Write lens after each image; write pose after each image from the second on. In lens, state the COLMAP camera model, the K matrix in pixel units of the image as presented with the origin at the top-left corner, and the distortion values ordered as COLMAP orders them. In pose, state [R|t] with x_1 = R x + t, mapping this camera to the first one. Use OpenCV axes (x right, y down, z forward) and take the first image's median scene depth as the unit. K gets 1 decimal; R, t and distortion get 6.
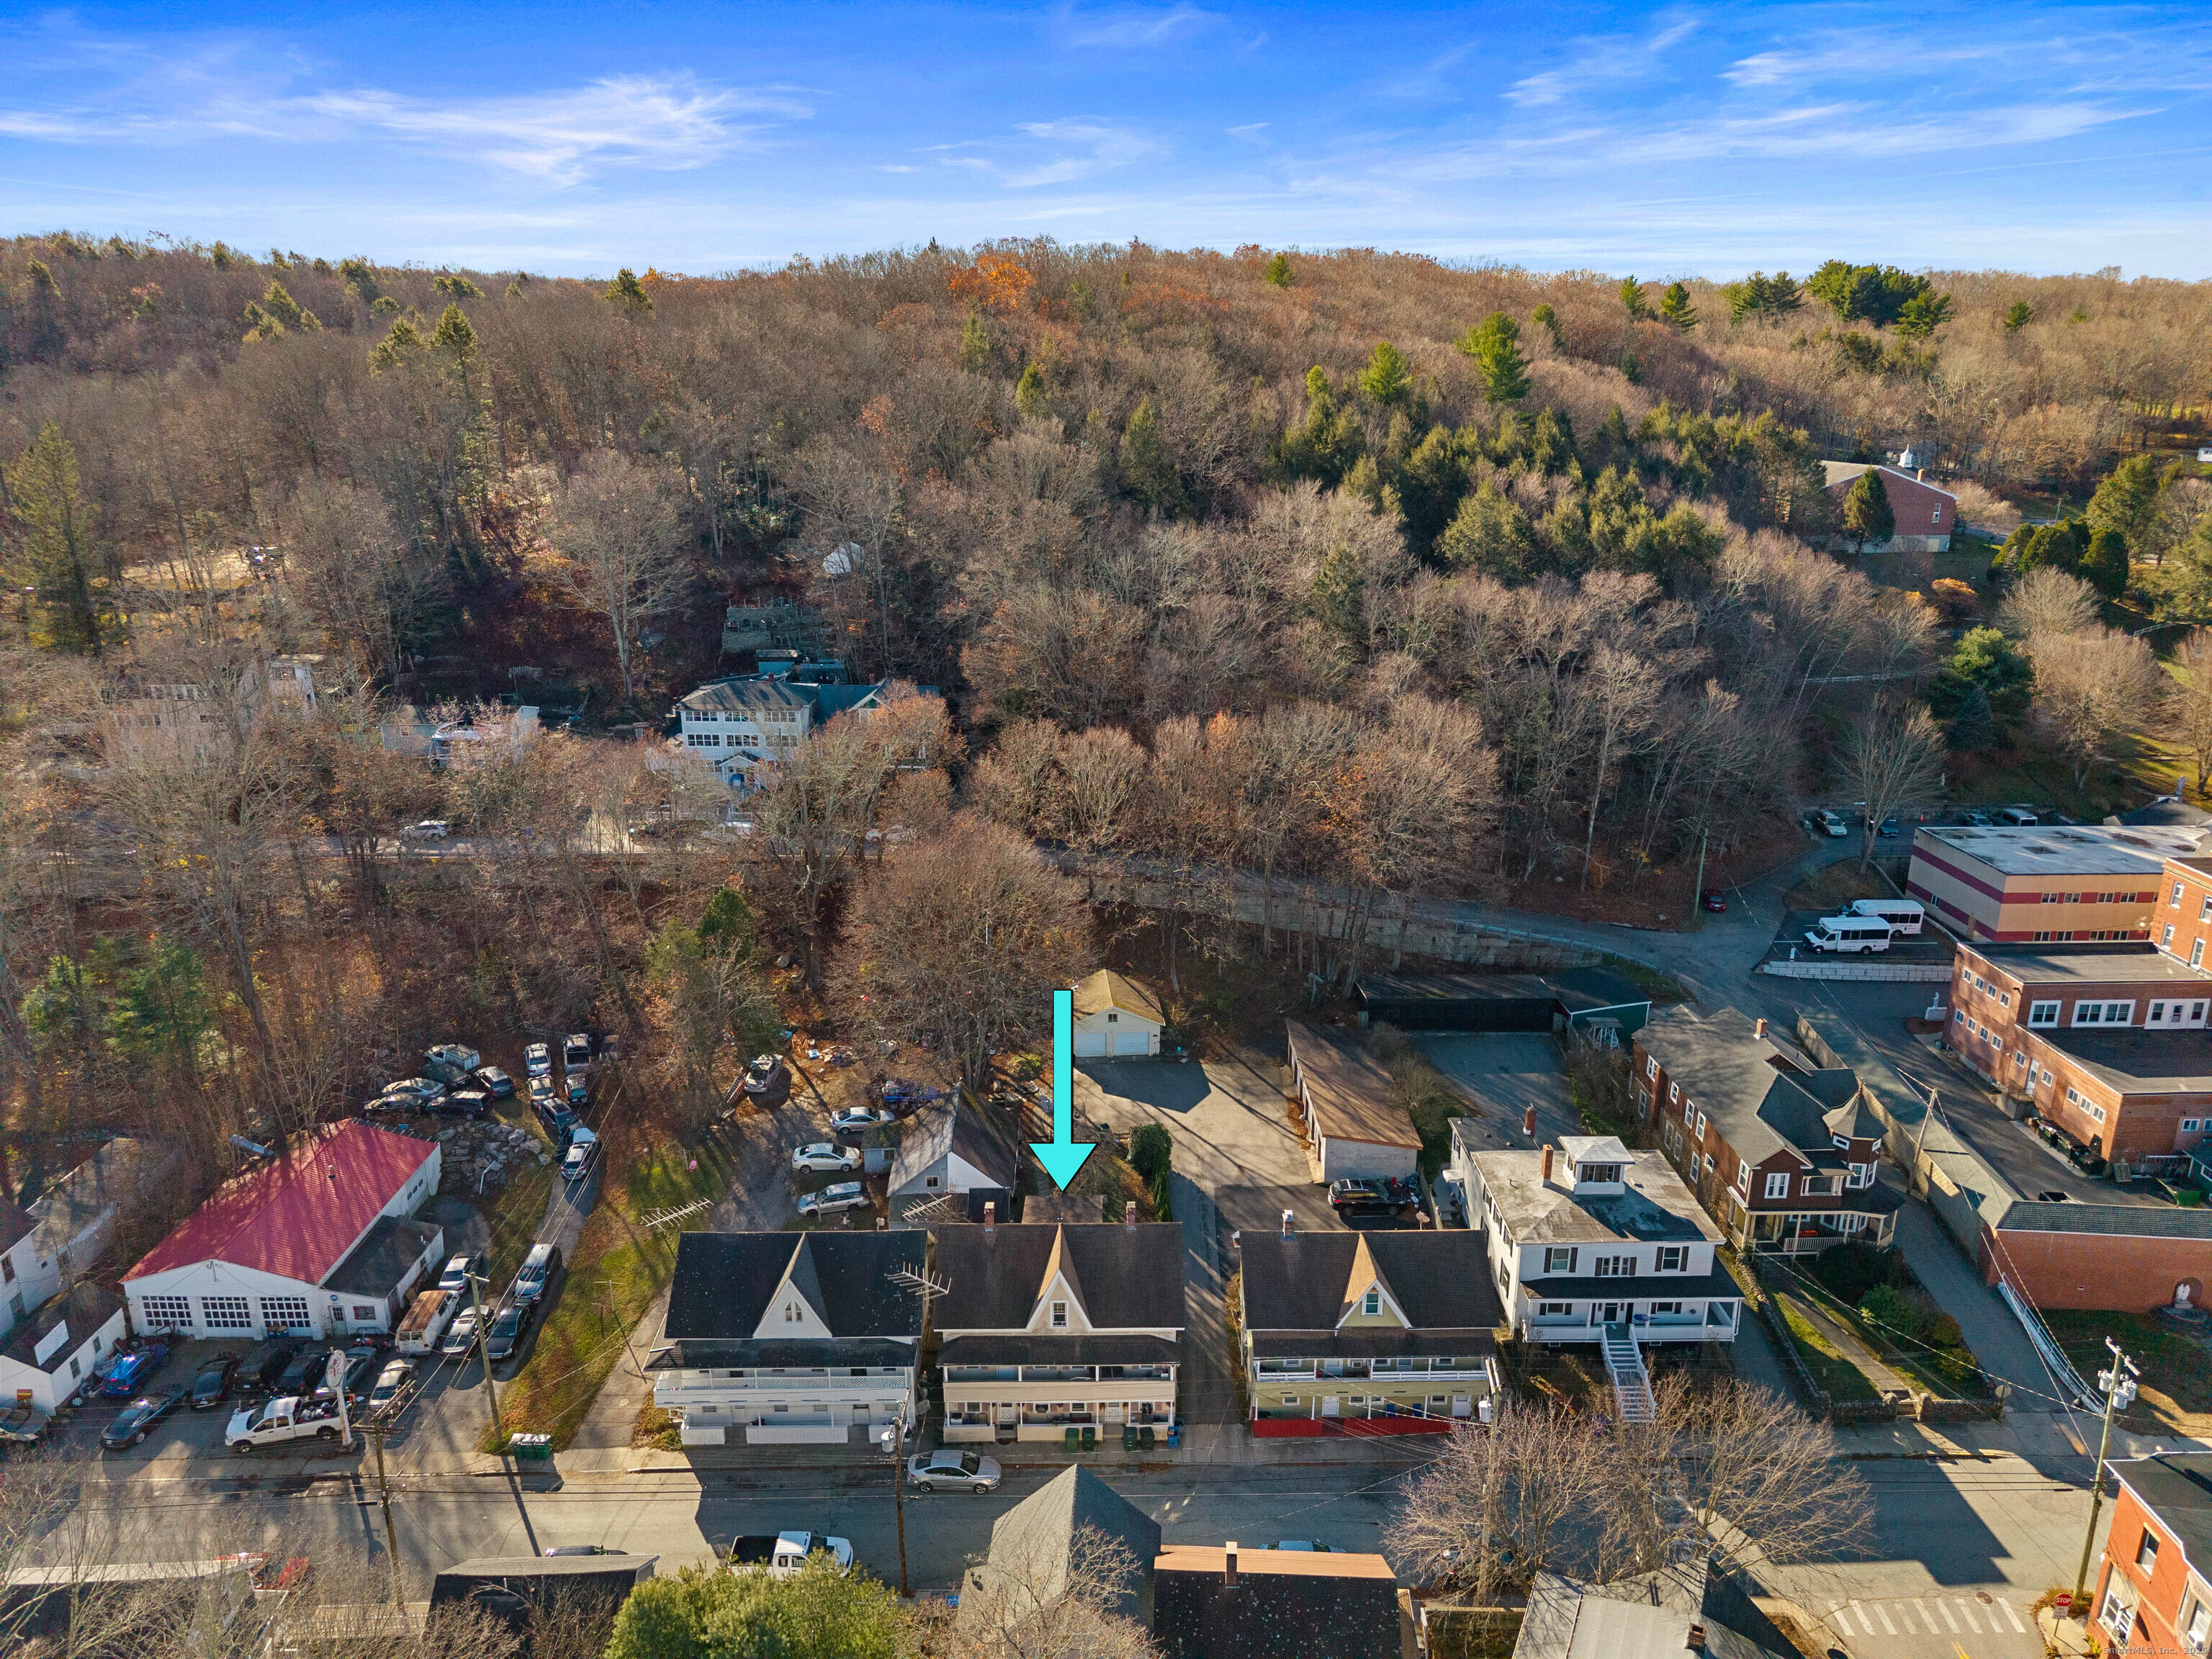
lens RADIAL K [[1466.7, 0, 1113.7], [0, 1466.7, 821.5], [0, 0, 1]] dist [0.004180, -0.013166]
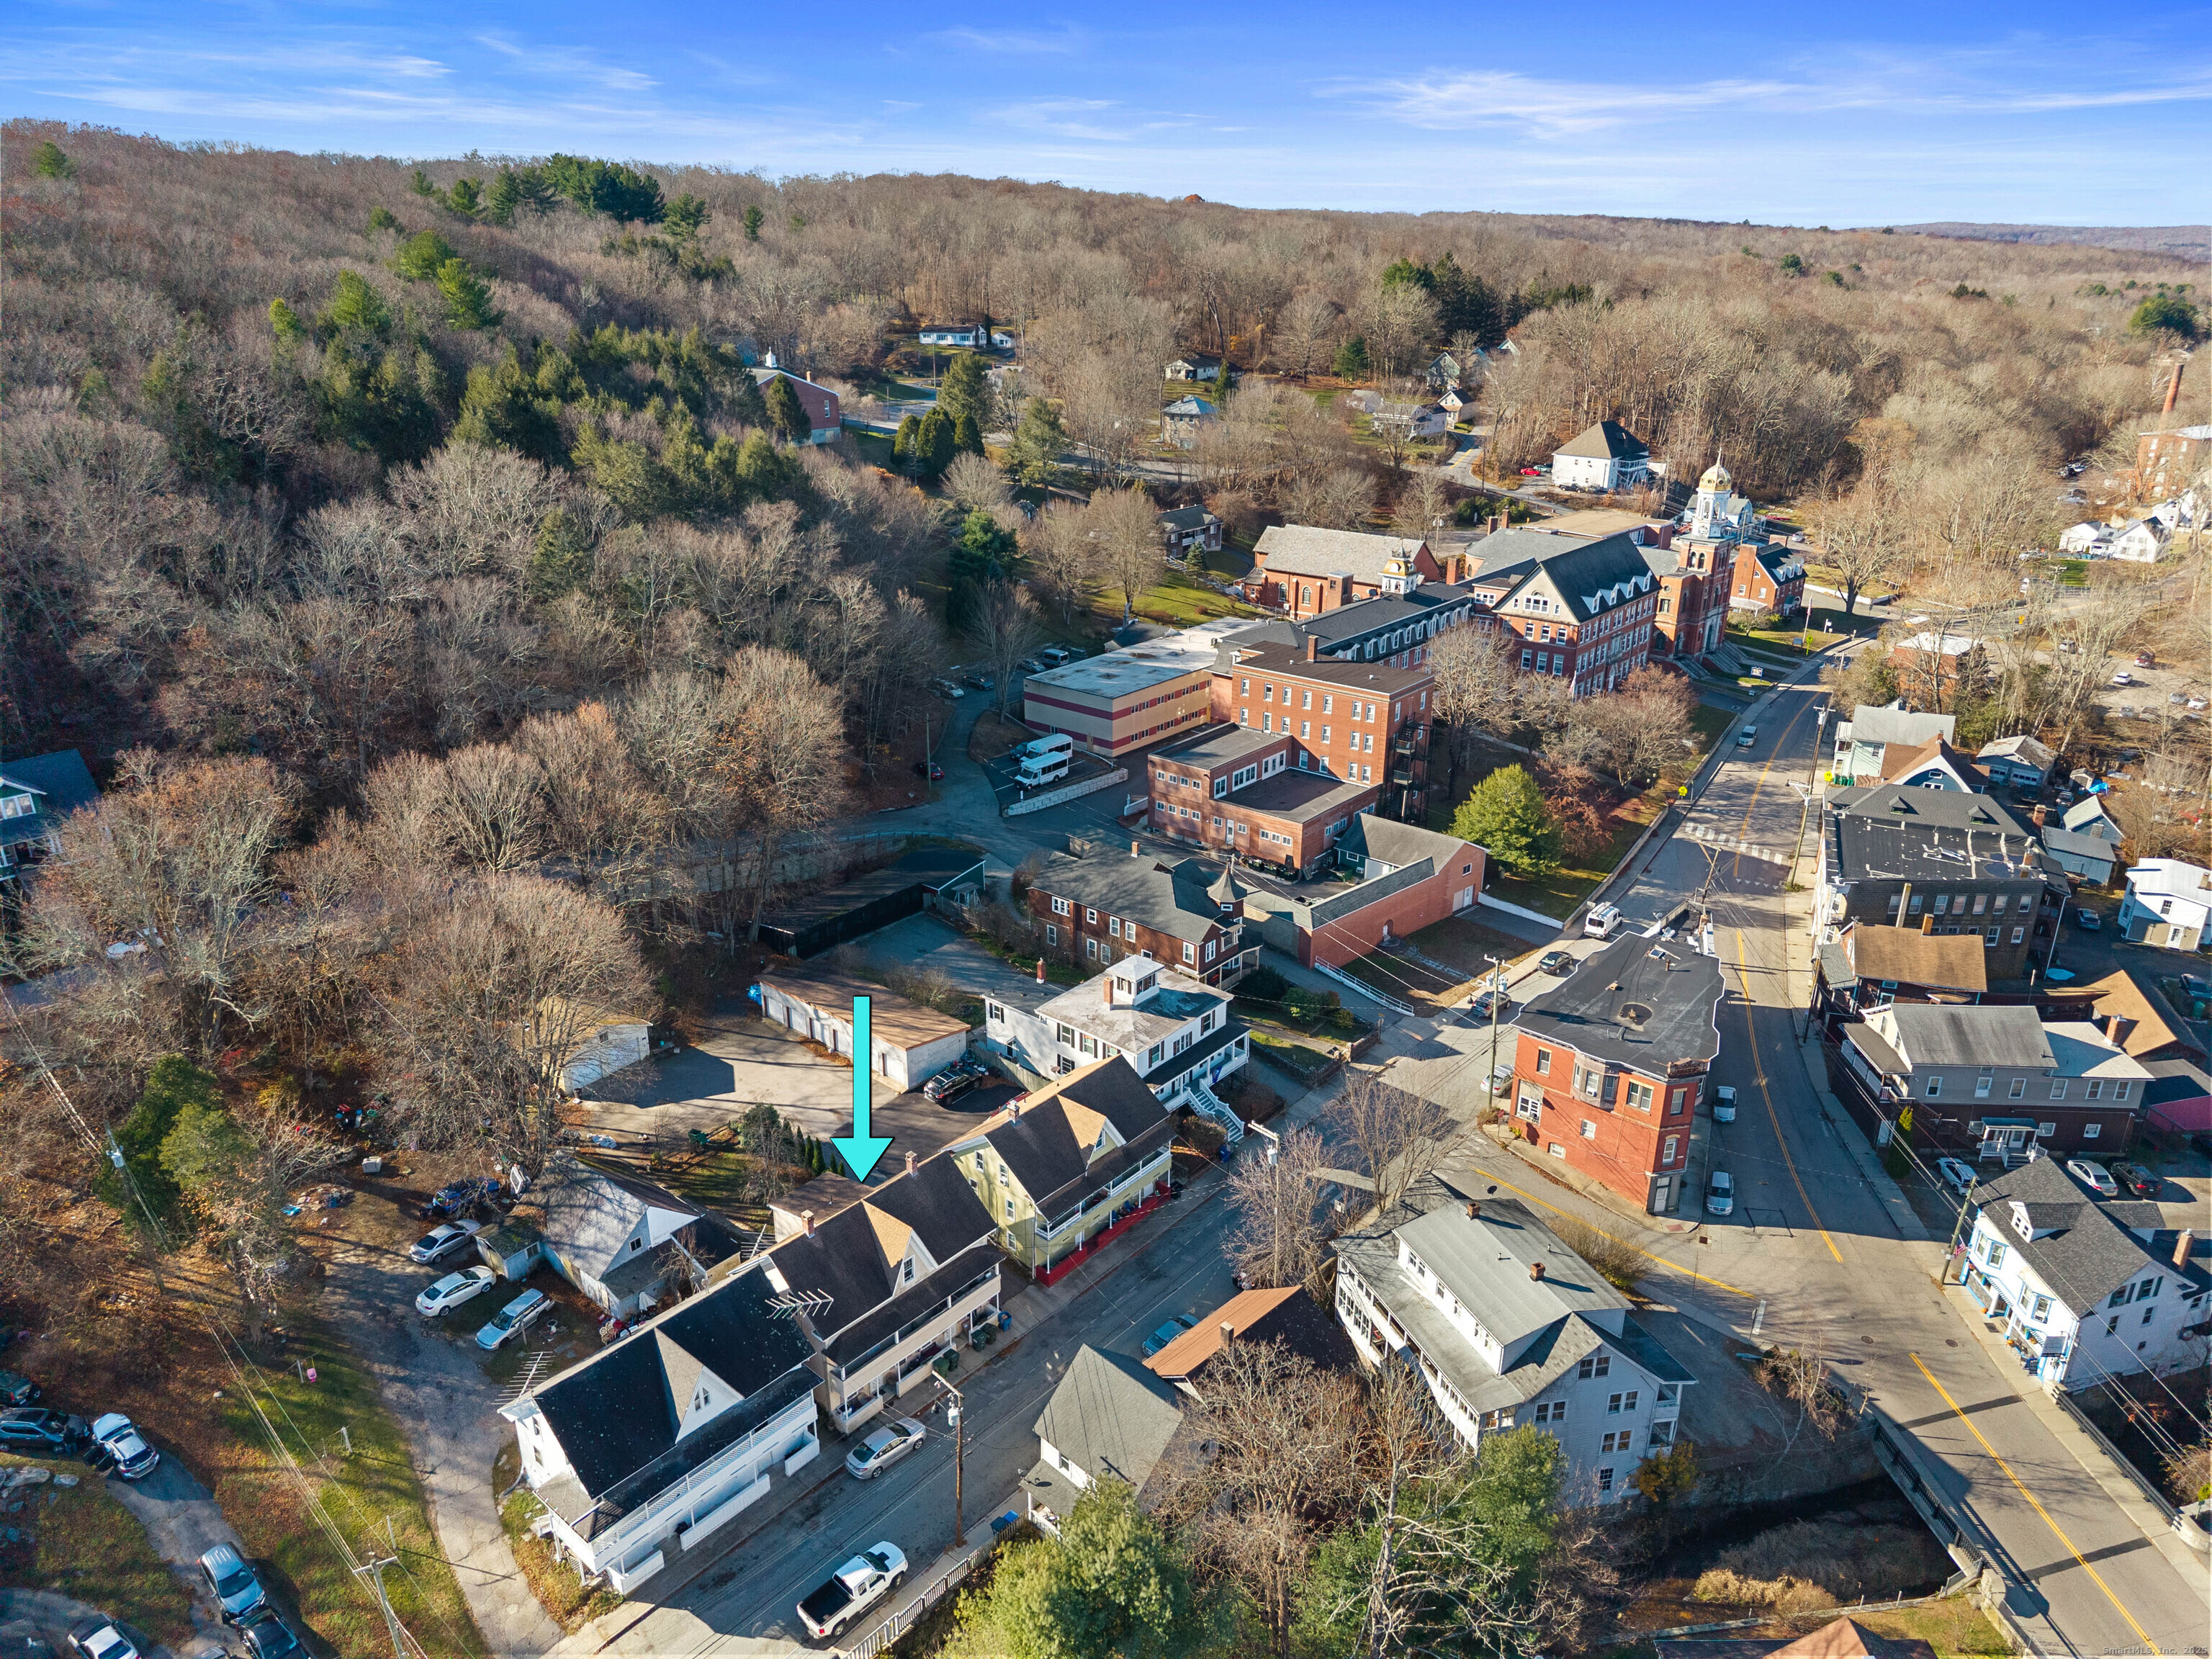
lens RADIAL K [[1466.7, 0, 1125.6], [0, 1466.7, 837.3], [0, 0, 1]] dist [0.004180, -0.013166]
pose [[0.658265, -0.274964, 0.700773, -0.459849], [0.212985, 0.960896, 0.176964, -0.098393], [-0.722029, 0.032765, 0.691087, 0.092280]]
